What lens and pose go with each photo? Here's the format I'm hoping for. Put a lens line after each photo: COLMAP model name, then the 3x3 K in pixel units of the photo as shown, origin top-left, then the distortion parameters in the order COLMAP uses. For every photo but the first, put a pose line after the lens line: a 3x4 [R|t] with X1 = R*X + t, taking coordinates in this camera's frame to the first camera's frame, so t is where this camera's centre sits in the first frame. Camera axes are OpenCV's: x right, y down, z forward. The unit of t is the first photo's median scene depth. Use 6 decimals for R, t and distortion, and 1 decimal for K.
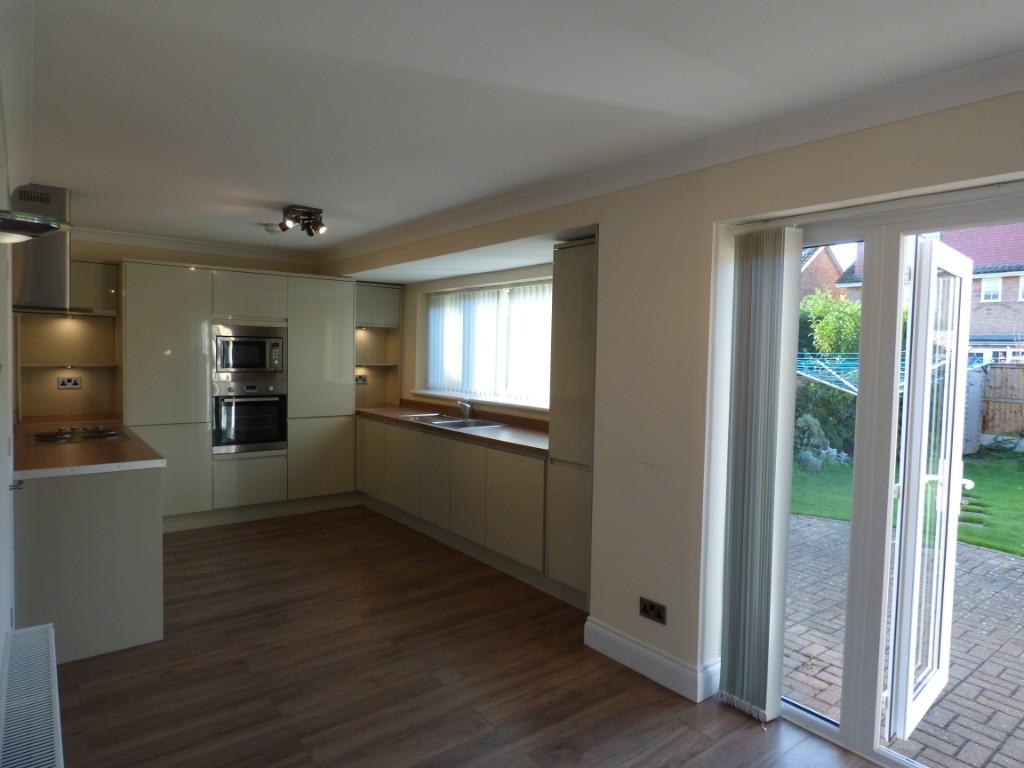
lens RADIAL K [[620.1, 0, 512.0], [0, 620.1, 384.0], [0, 0, 1]] dist [0.002421, -0.021036]
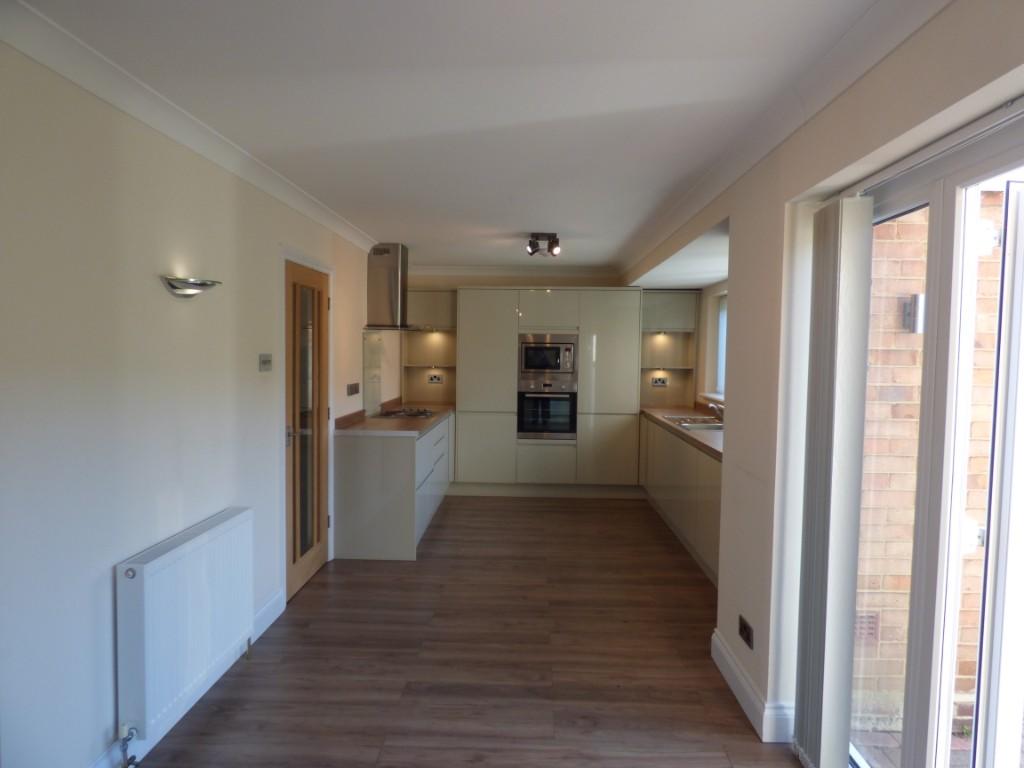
lens RADIAL K [[620.1, 0, 512.0], [0, 620.1, 384.0], [0, 0, 1]] dist [0.002421, -0.021036]
pose [[0.765233, 0.023239, -0.643334, 0.320647], [-0.030240, 0.999543, 0.000137, 0.005138], [0.643043, 0.019350, 0.765586, 0.040015]]
